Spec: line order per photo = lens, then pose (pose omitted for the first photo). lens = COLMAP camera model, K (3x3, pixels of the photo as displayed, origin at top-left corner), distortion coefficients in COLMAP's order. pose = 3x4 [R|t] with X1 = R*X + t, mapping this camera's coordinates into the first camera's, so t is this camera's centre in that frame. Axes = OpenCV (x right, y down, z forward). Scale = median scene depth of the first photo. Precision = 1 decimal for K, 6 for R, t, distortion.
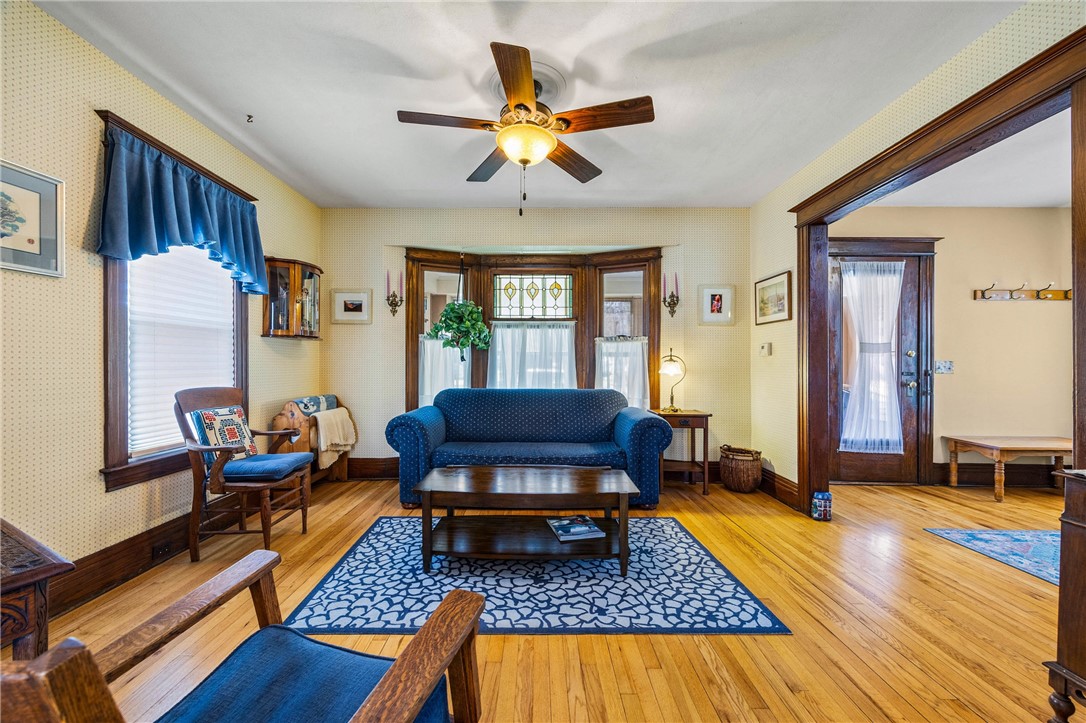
lens RADIAL K [[425.1, 0, 520.0], [0, 425.1, 362.6], [0, 0, 1]] dist [-0.002150, 0.000325]
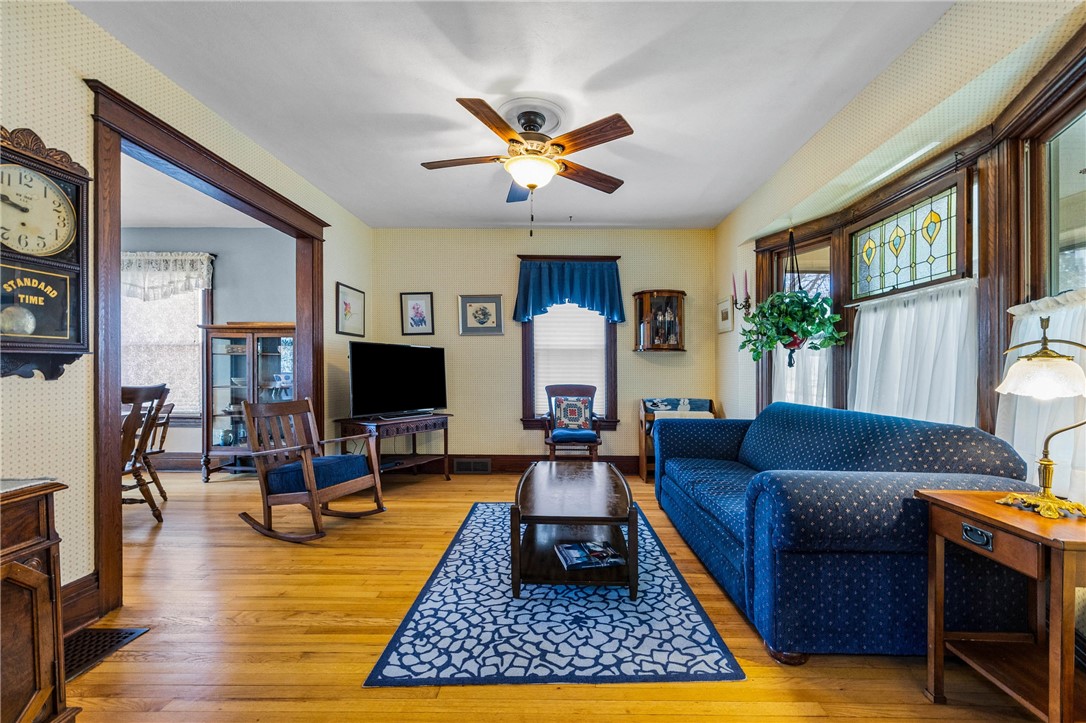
lens RADIAL K [[425.1, 0, 559.2], [0, 425.1, 378.3], [0, 0, 1]] dist [-0.002150, 0.000325]
pose [[0.035071, 0.011714, -0.999316, 0.971801], [-0.002663, 0.999929, 0.011628, 0.014279], [0.999381, 0.002253, 0.035100, 0.888666]]
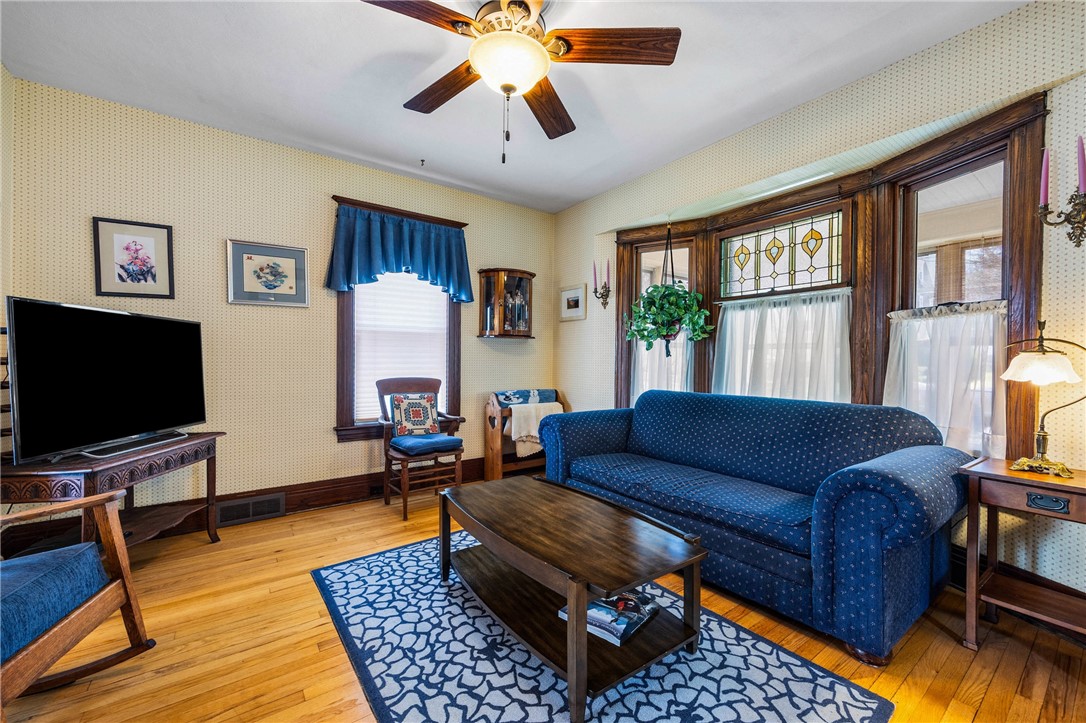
lens RADIAL K [[425.1, 0, 544.9], [0, 425.1, 362.2], [0, 0, 1]] dist [-0.002150, 0.000325]
pose [[0.613069, 0.001765, -0.790027, 0.565113], [0.000708, 0.999996, 0.002783, 0.007378], [0.790029, -0.002265, 0.613065, 0.515072]]
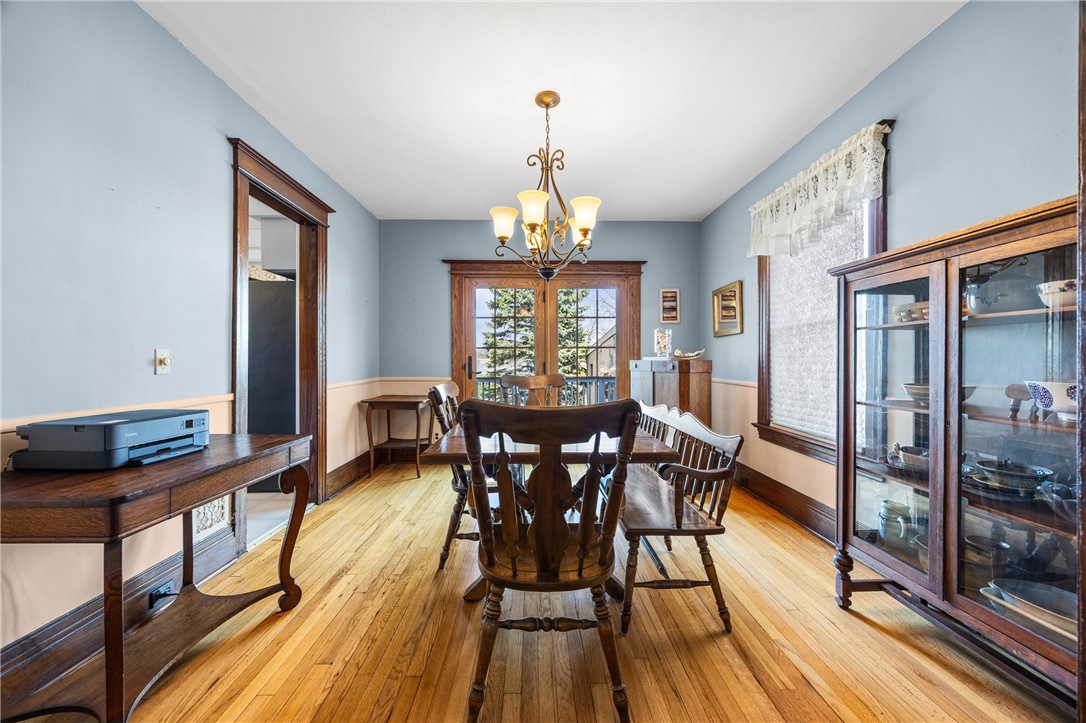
lens RADIAL K [[425.1, 0, 541.5], [0, 425.1, 364.4], [0, 0, 1]] dist [-0.002150, 0.000325]
pose [[-0.997866, -0.004977, -0.065110, -0.097084], [-0.005362, 0.999969, 0.005745, 0.002573], [0.065080, 0.006082, -0.997862, 0.318305]]
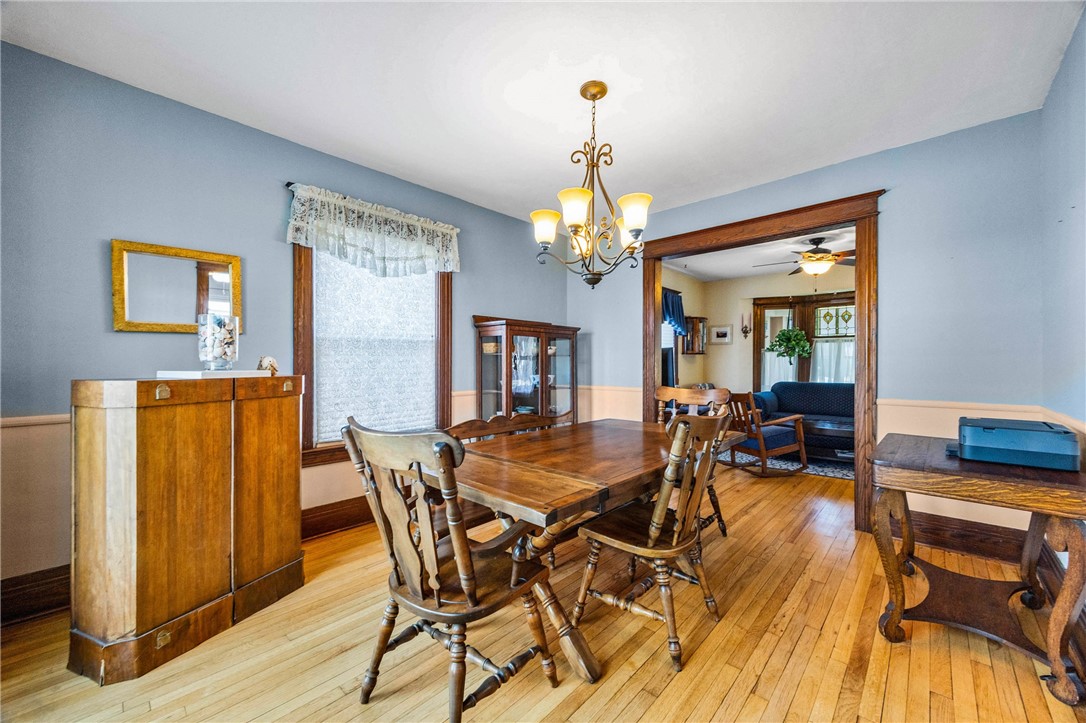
lens RADIAL K [[425.1, 0, 543.4], [0, 425.1, 366.9], [0, 0, 1]] dist [-0.002150, 0.000325]
pose [[0.762110, 0.001582, -0.647446, 0.310175], [0.006398, 0.999930, 0.009973, -0.028861], [0.647416, -0.011743, 0.762046, -1.353880]]
